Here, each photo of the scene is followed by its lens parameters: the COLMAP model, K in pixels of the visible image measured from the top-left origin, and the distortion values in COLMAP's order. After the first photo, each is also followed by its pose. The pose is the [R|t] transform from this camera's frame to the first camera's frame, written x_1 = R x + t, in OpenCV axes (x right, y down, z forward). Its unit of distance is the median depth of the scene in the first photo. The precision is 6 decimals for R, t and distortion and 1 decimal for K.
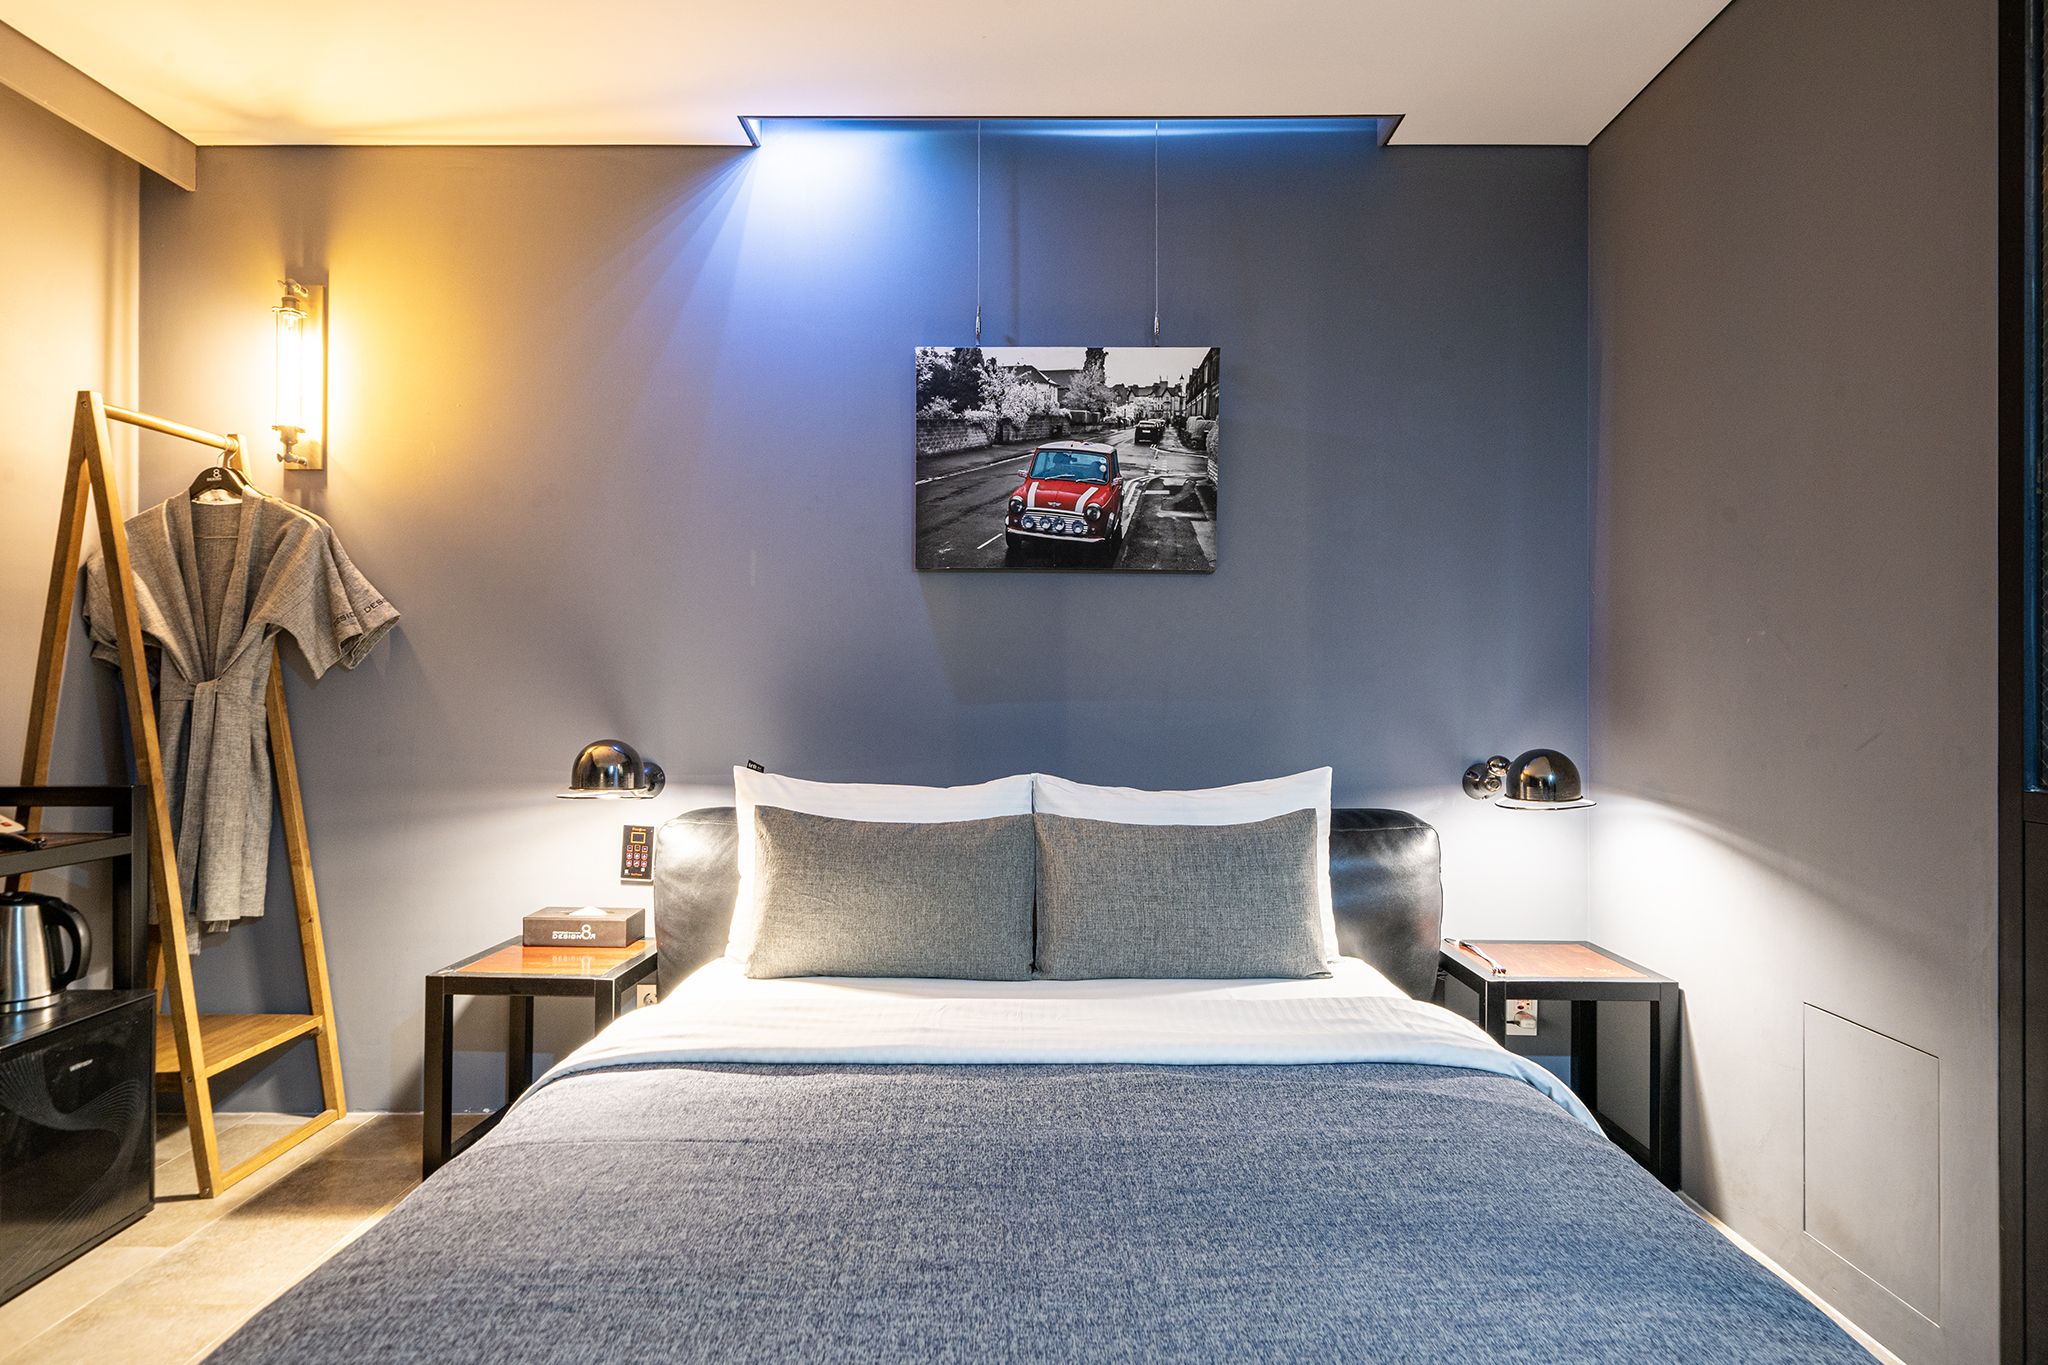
lens RADIAL K [[1160.9, 0, 1012.2], [0, 1160.9, 680.9], [0, 0, 1]] dist [0.005105, 0.001734]
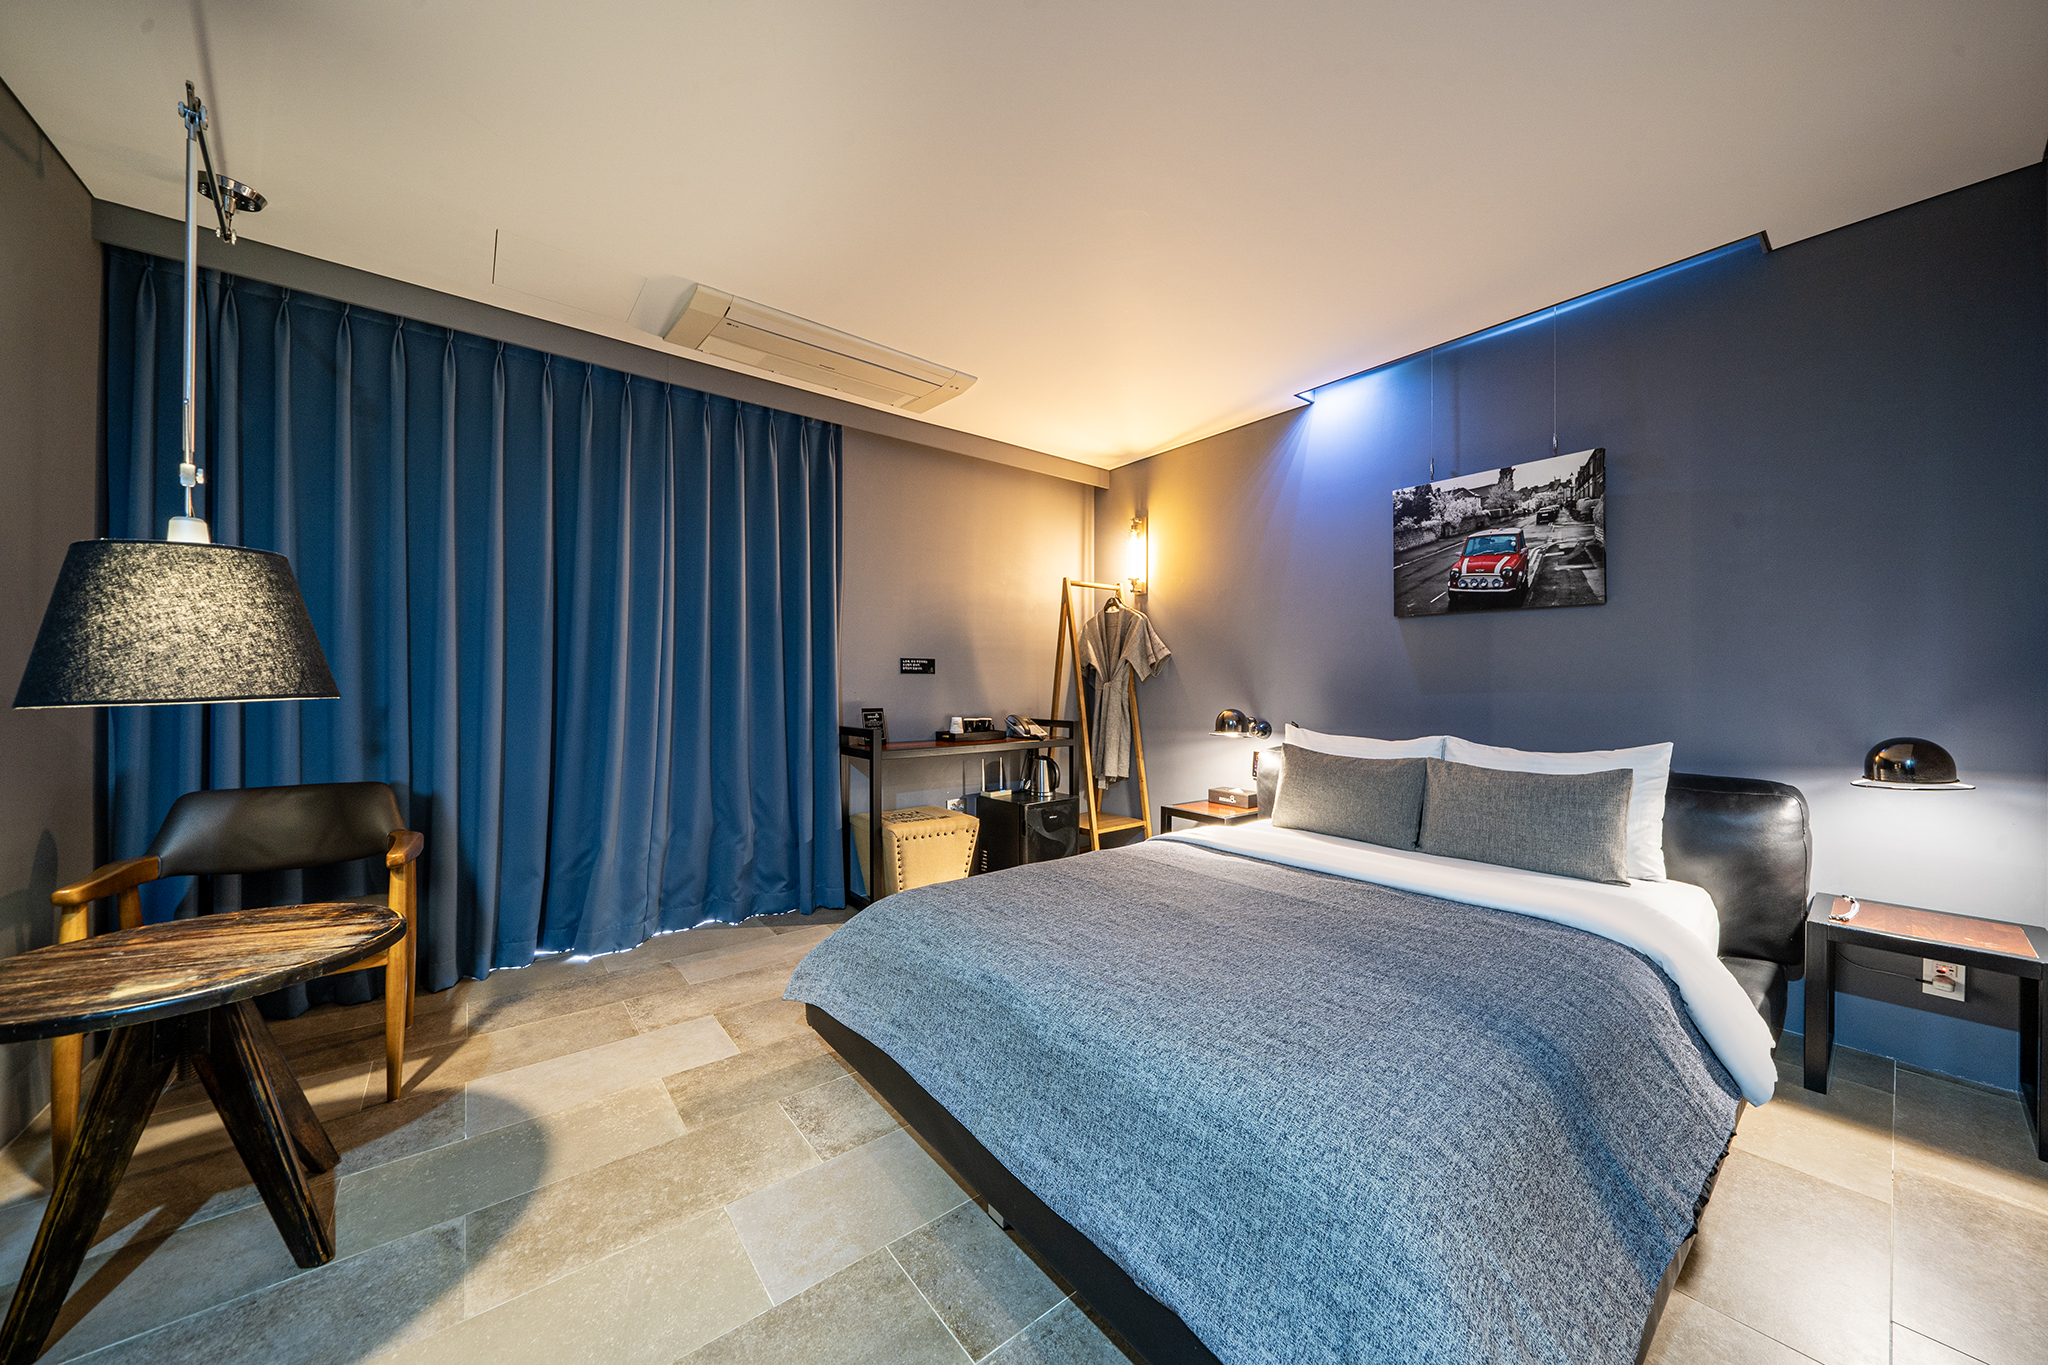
lens RADIAL K [[695.9, 0, 1038.1], [0, 695.9, 682.8], [0, 0, 1]] dist [-0.008006, 0.000351]
pose [[0.632515, -0.003055, -0.774542, 0.395512], [0.001967, 0.999995, -0.002338, 0.004668], [0.774546, -0.000045, 0.632518, -0.081823]]
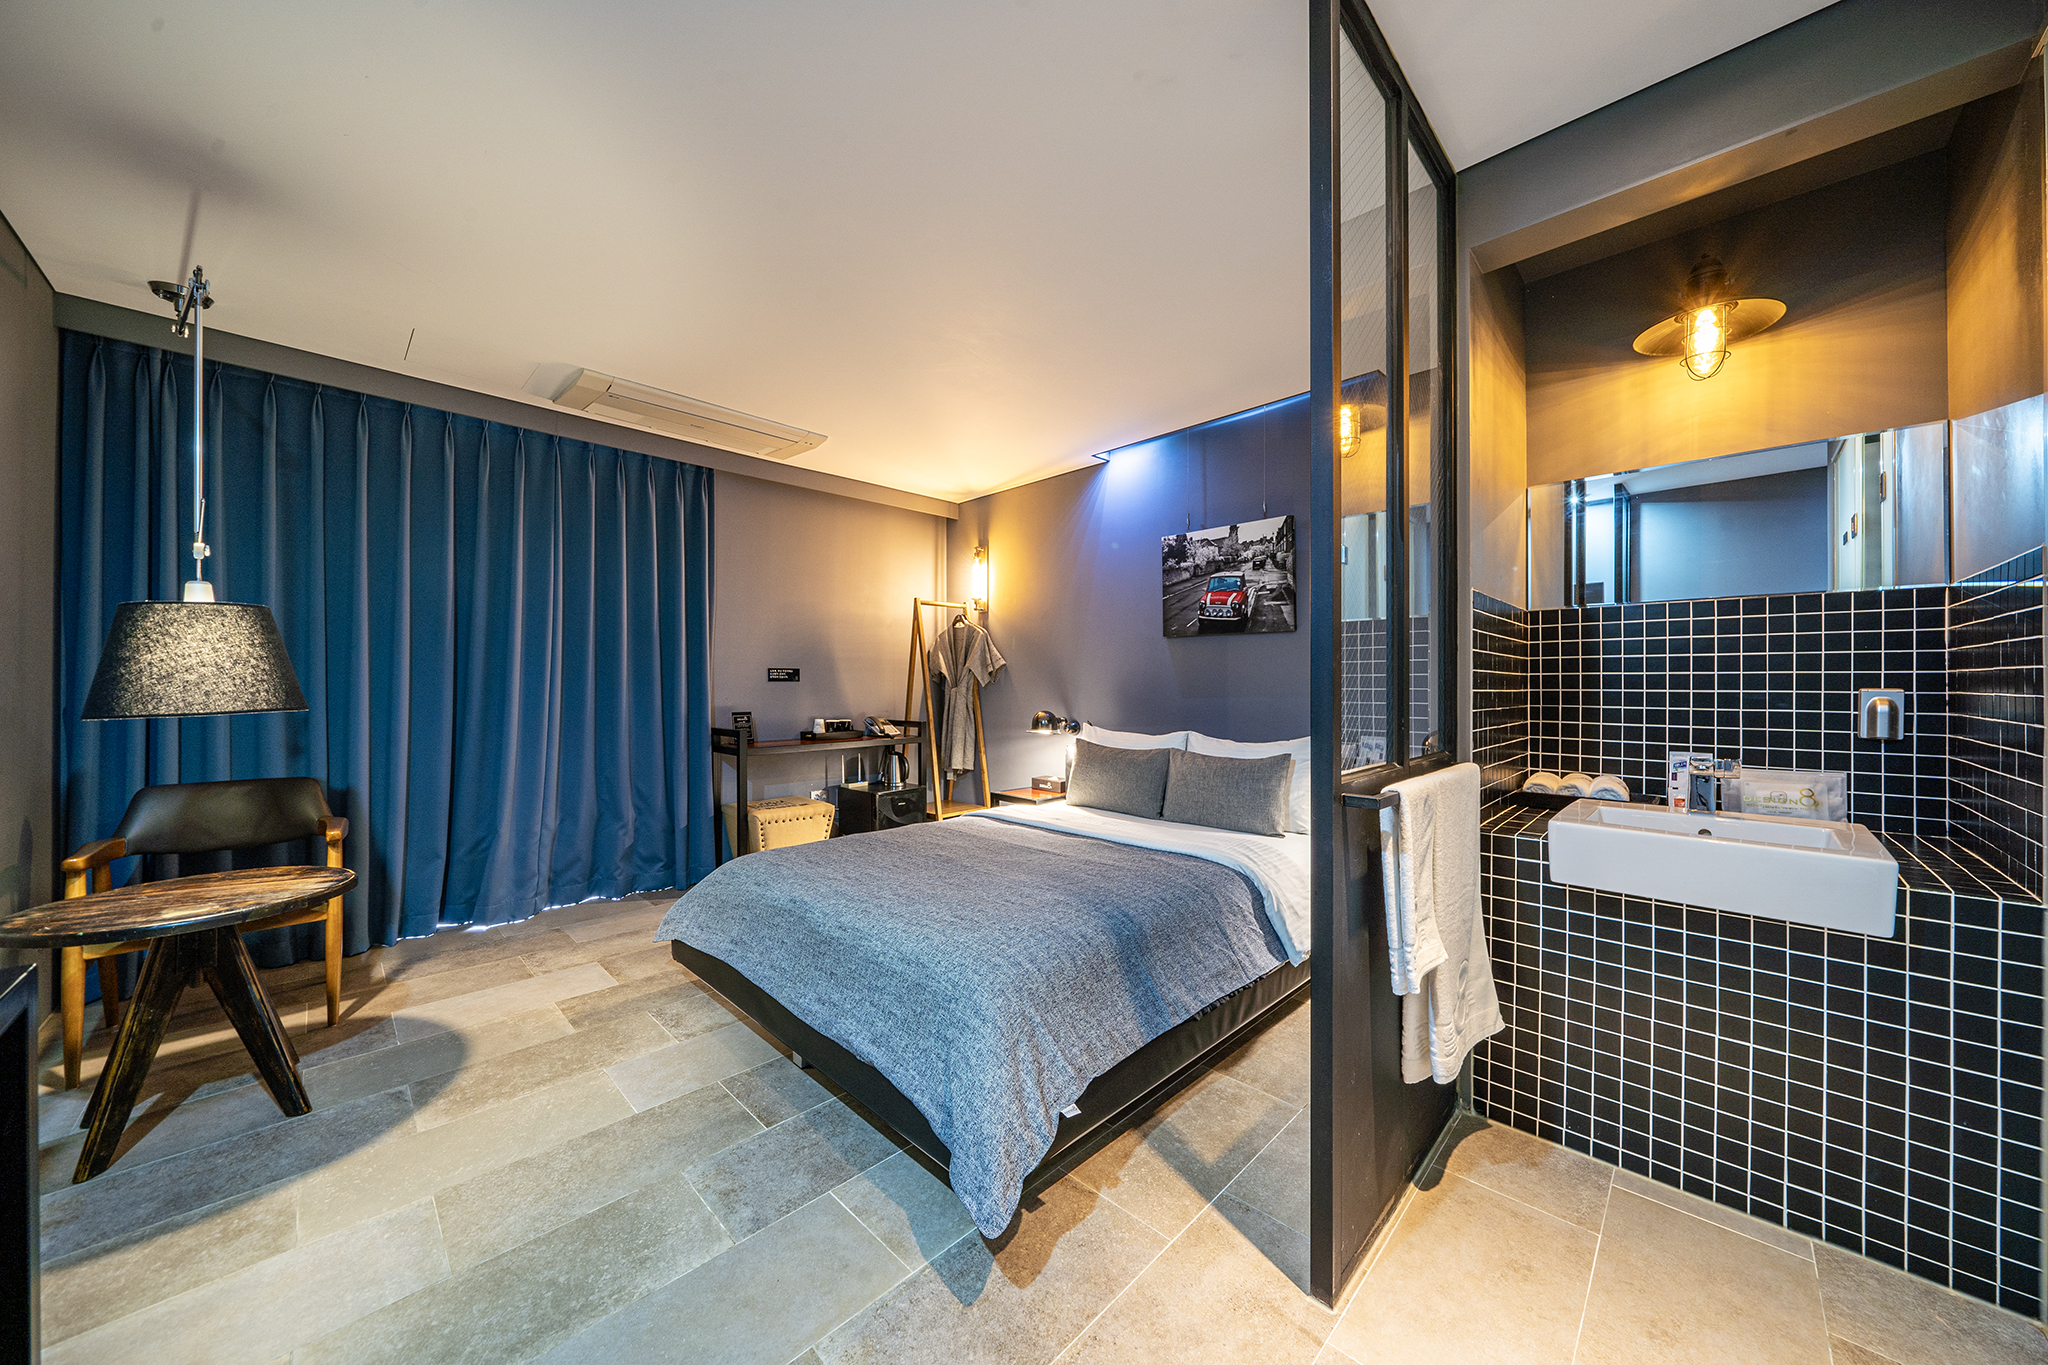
lens RADIAL K [[695.9, 0, 1003.7], [0, 695.9, 679.0], [0, 0, 1]] dist [-0.008006, 0.000351]
pose [[0.699095, -0.008744, -0.714975, 0.661079], [0.005143, 0.999961, -0.007200, -0.009159], [0.715010, 0.001356, 0.699113, -0.144741]]
